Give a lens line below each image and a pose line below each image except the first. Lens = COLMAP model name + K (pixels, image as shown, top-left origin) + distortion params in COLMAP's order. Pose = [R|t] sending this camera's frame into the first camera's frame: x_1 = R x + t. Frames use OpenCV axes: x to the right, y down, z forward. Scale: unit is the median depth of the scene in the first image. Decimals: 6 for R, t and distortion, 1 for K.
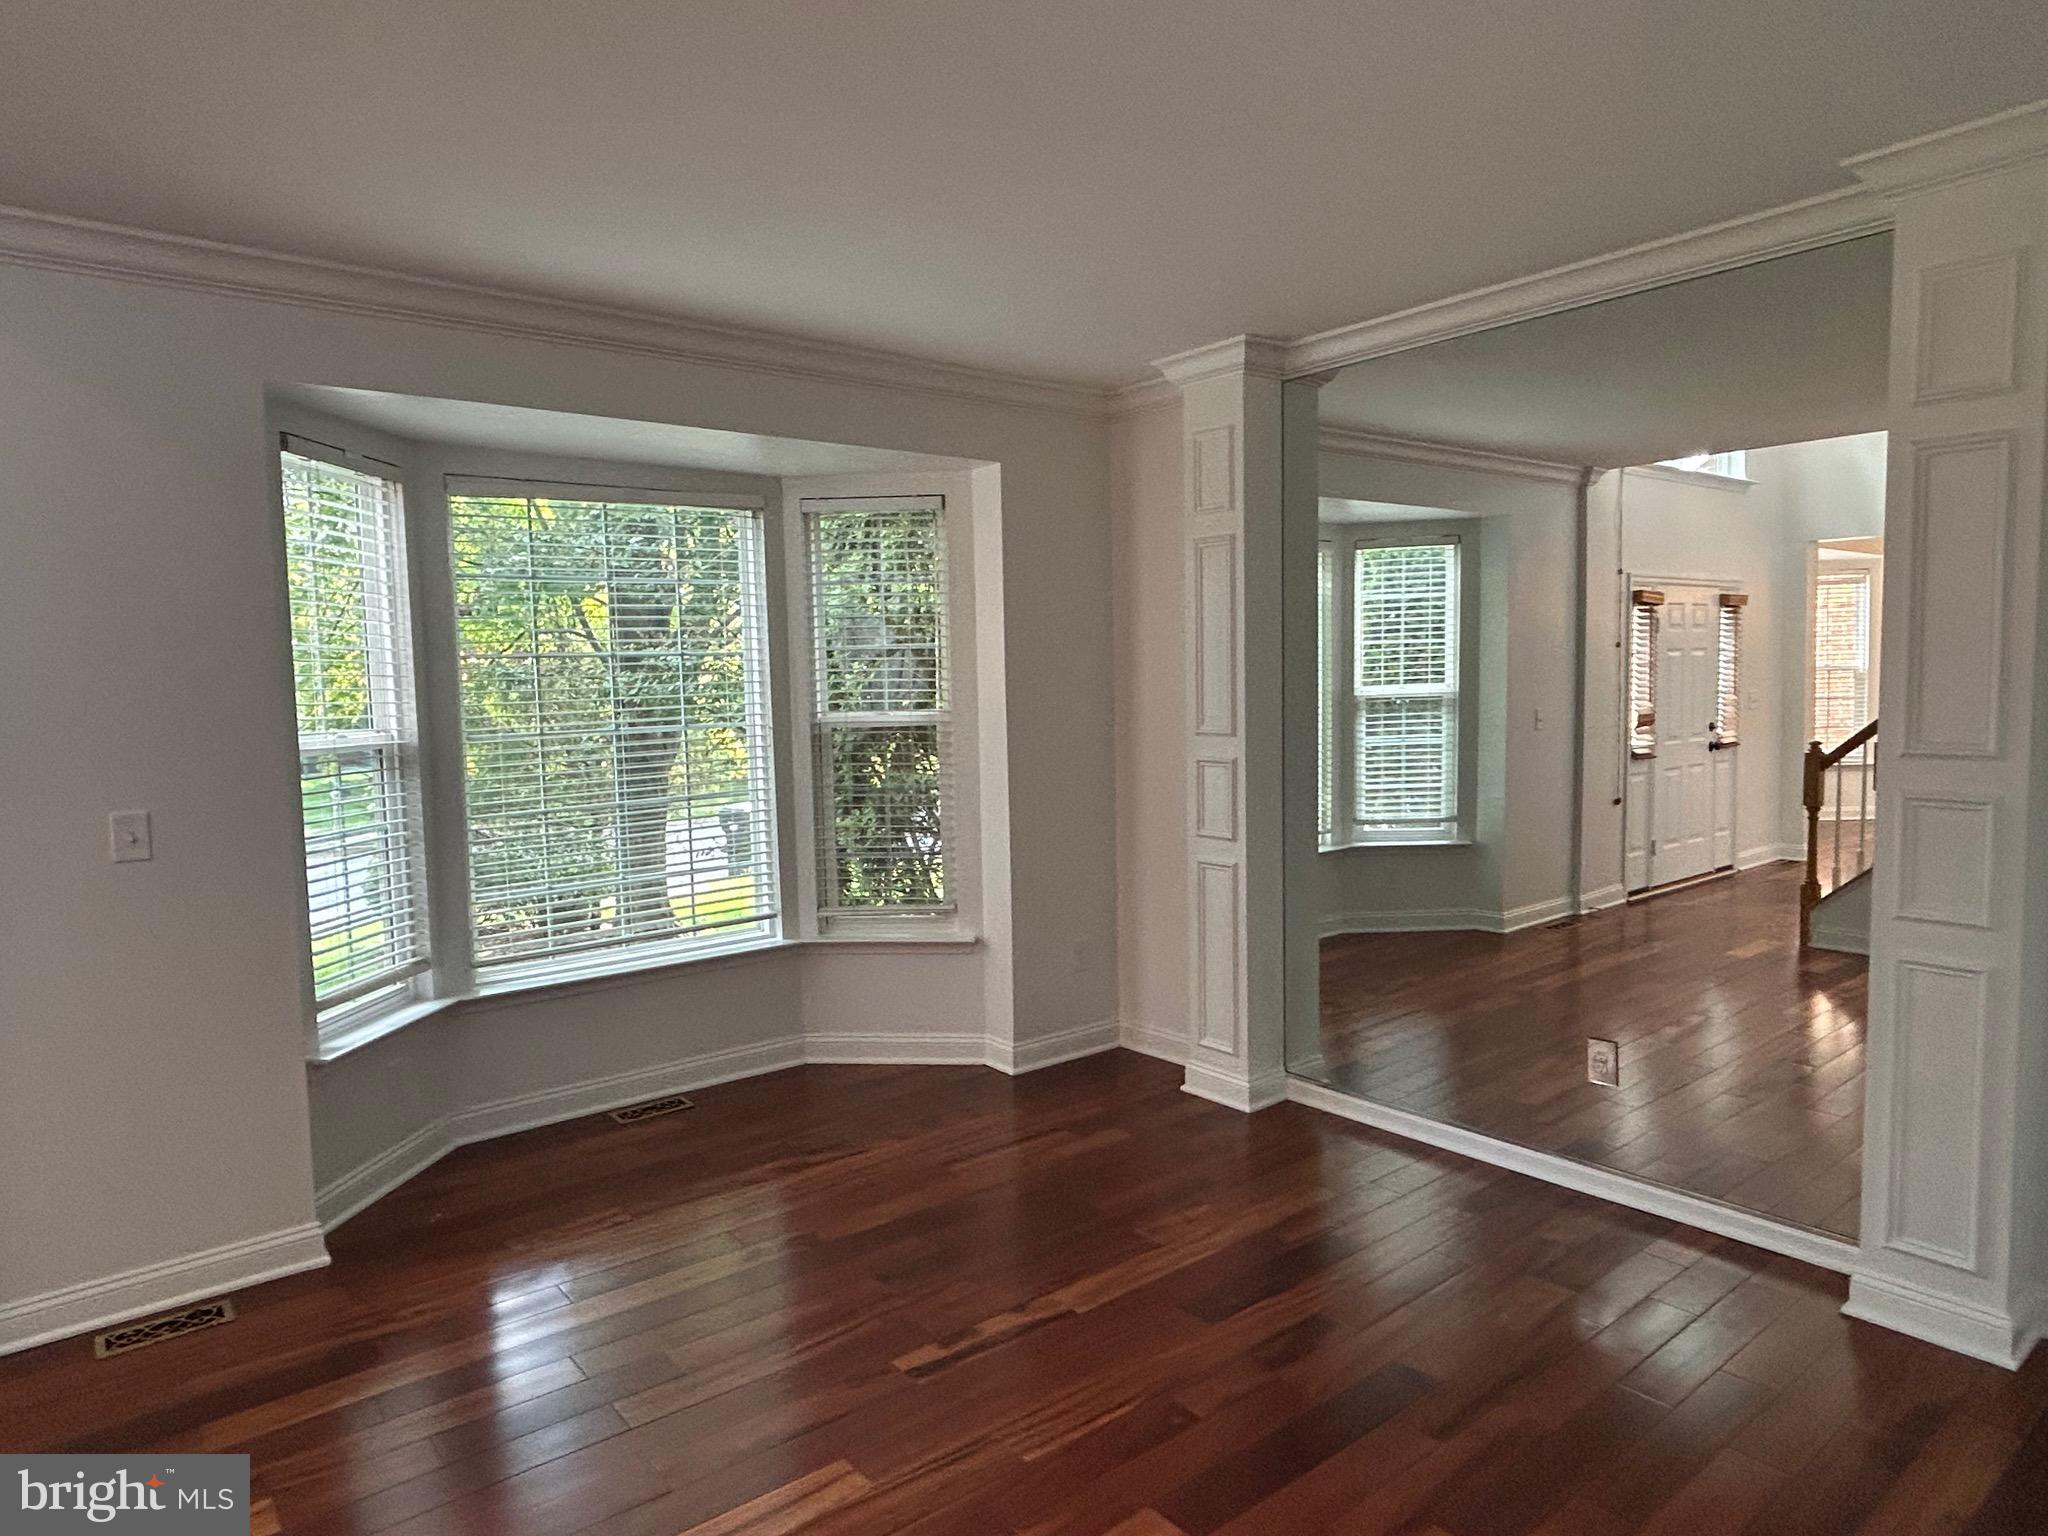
lens RADIAL K [[1238.3, 0, 1024.0], [0, 1238.3, 768.0], [0, 0, 1]] dist [0.004402, 0.000774]
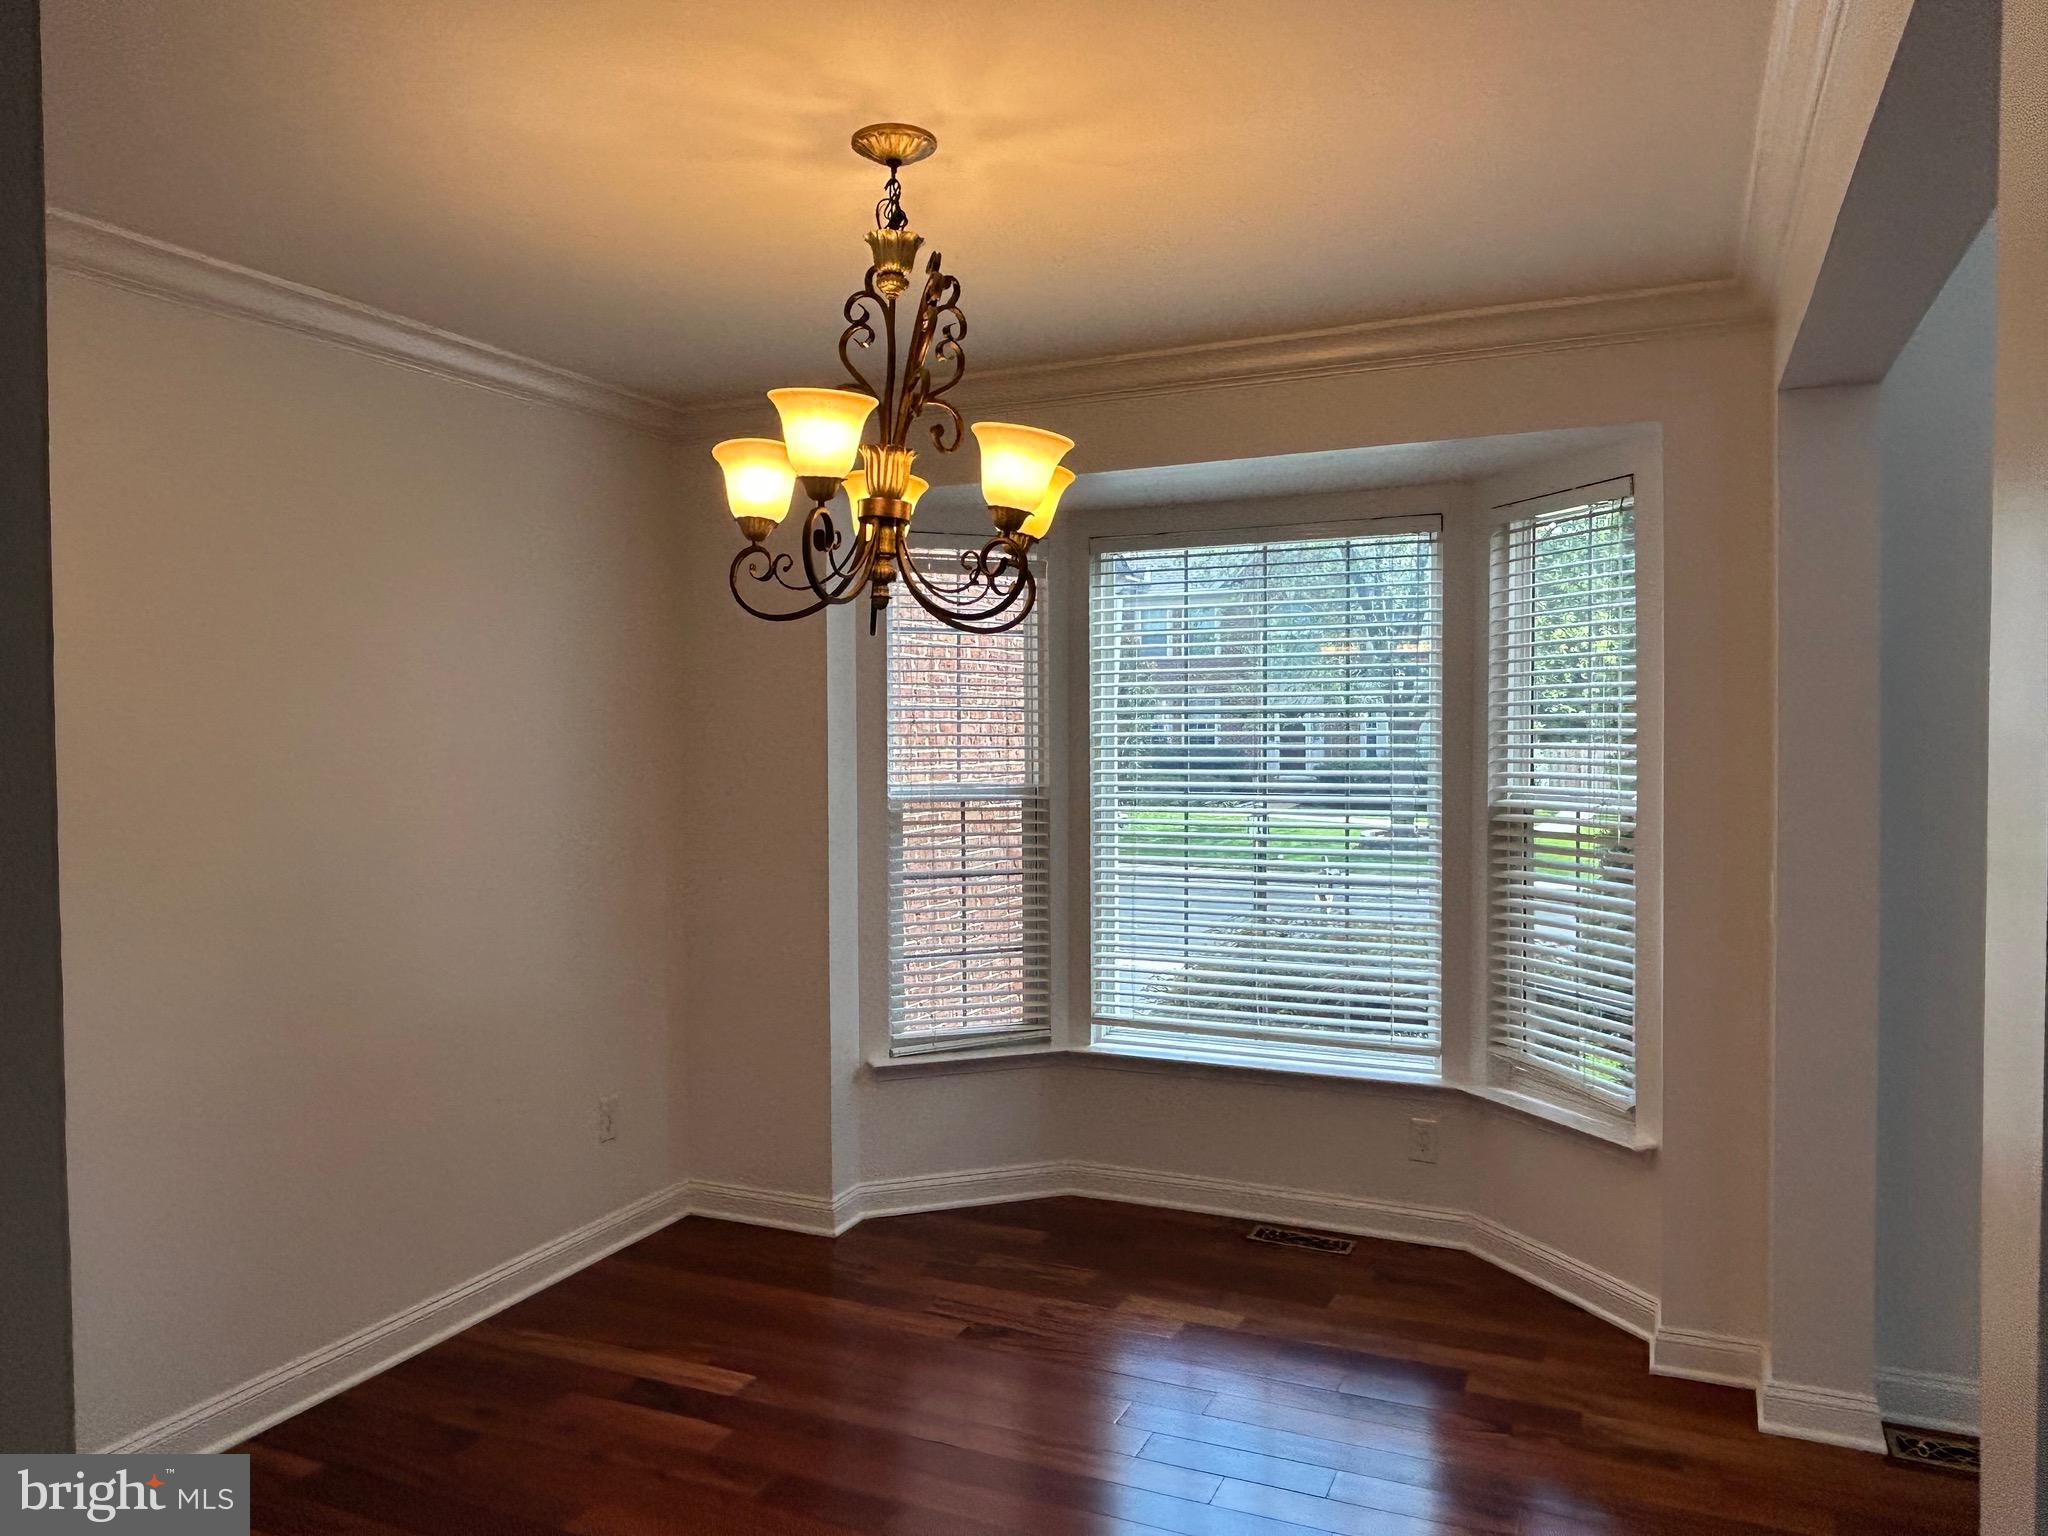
lens RADIAL K [[1421.1, 0, 1024.0], [0, 1421.1, 768.0], [0, 0, 1]] dist [-0.003297, -0.000518]
pose [[0.454665, 0.043160, -0.889616, 0.500705], [-0.072856, 0.997280, 0.011148, -0.049999], [0.887678, 0.059745, 0.456572, 0.376684]]
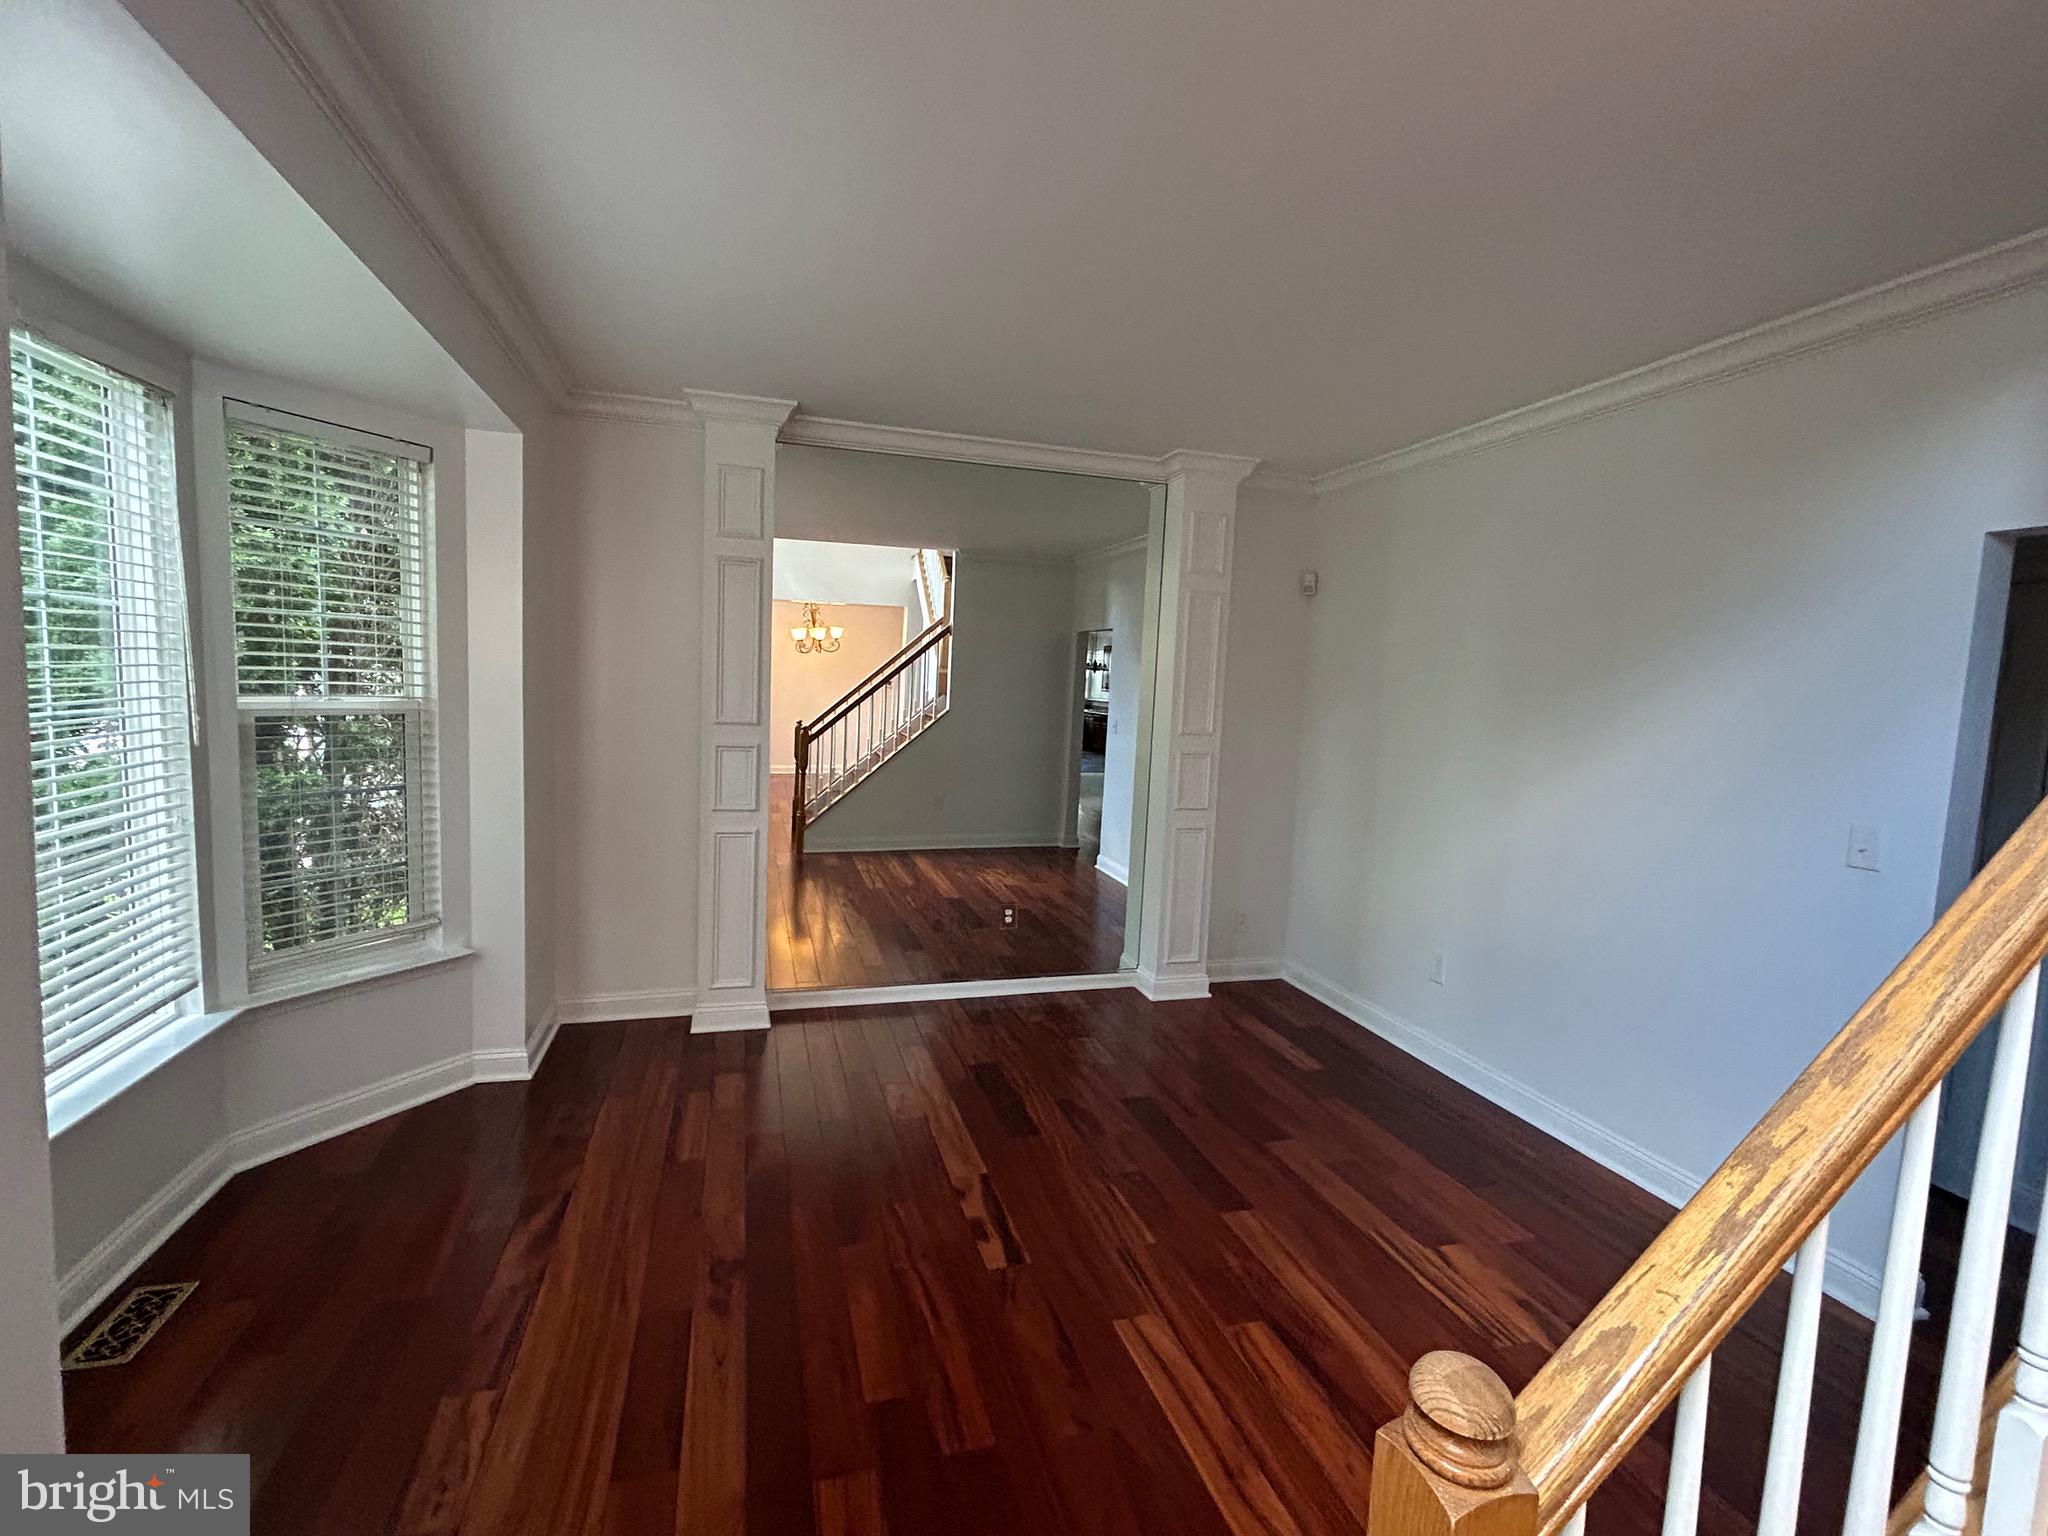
lens RADIAL K [[936.5, 0, 1024.0], [0, 936.5, 768.0], [0, 0, 1]] dist [0.001619, 0.000290]
pose [[0.372508, -0.051804, 0.926582, -0.538284], [0.020467, 0.998657, 0.047605, -0.020087], [-0.927803, 0.001231, 0.373068, 0.387791]]
